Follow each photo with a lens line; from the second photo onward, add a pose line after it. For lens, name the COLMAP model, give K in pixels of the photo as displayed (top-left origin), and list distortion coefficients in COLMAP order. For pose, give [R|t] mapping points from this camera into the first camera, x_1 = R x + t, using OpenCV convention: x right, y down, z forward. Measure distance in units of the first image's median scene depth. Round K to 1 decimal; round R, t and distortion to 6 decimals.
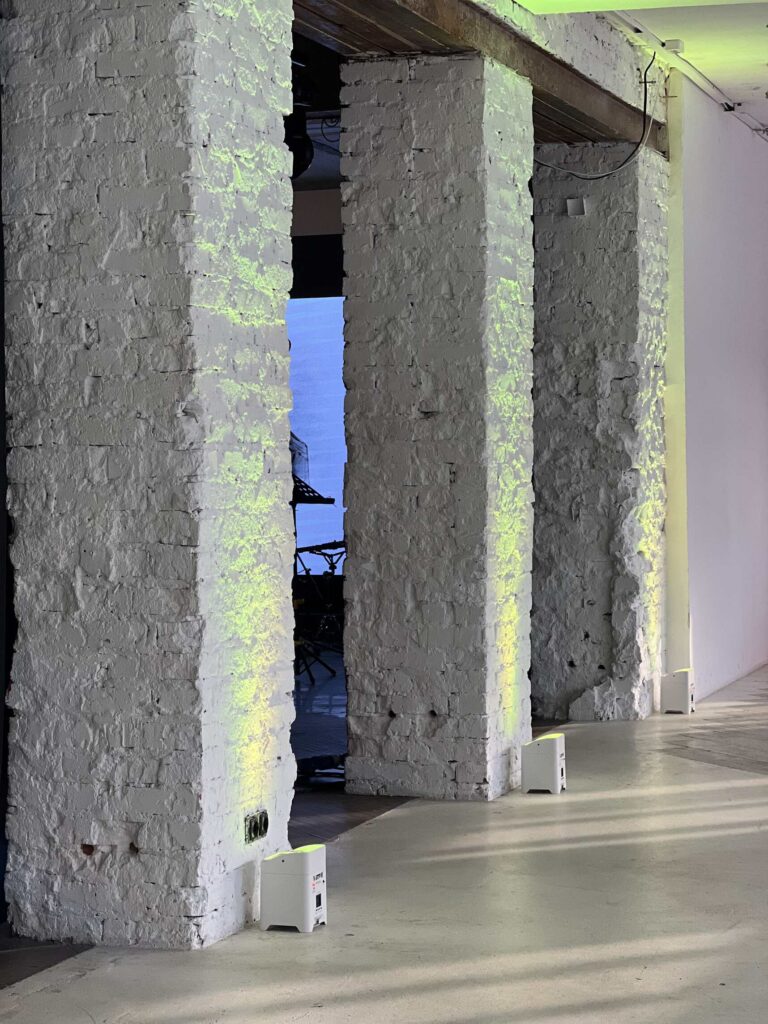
lens RADIAL K [[2298.2, 0, 384.8], [0, 2298.2, 510.3], [0, 0, 1]] dist [0.150632, 0.000000]
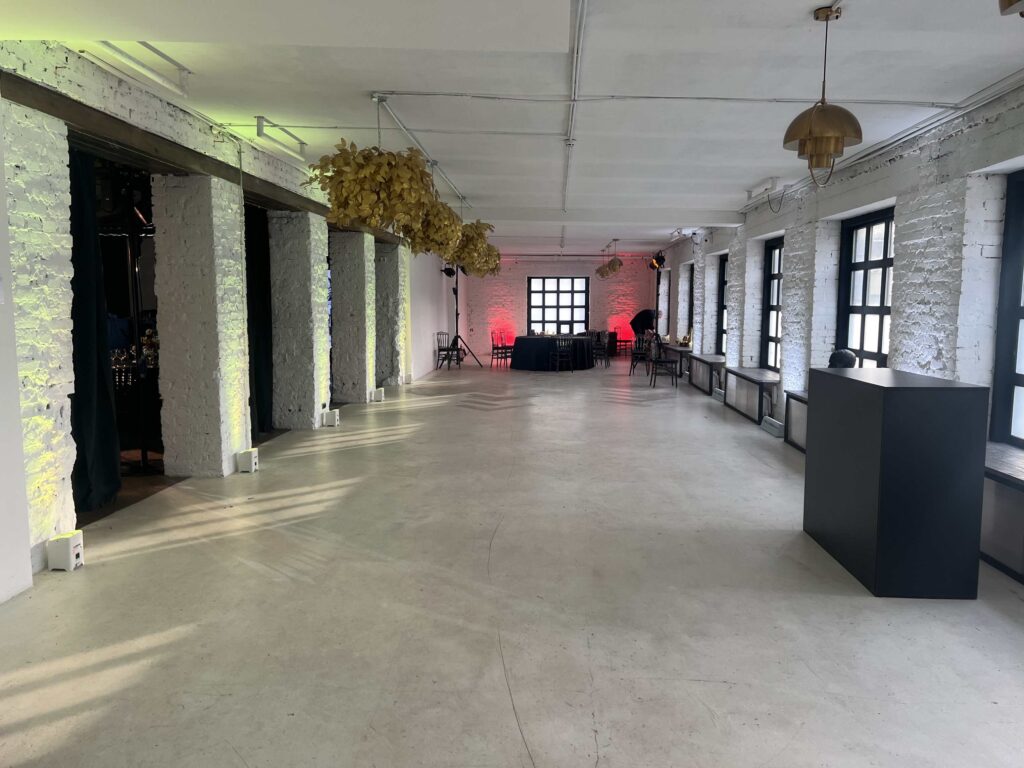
lens RADIAL K [[774.8, 0, 513.3], [0, 774.8, 384.3], [0, 0, 1]] dist [0.003497, 0.000051]
pose [[0.965044, -0.013435, 0.261743, -0.072226], [-0.007798, 0.996771, 0.079913, -0.031201], [-0.261972, -0.079160, 0.961824, -0.499684]]
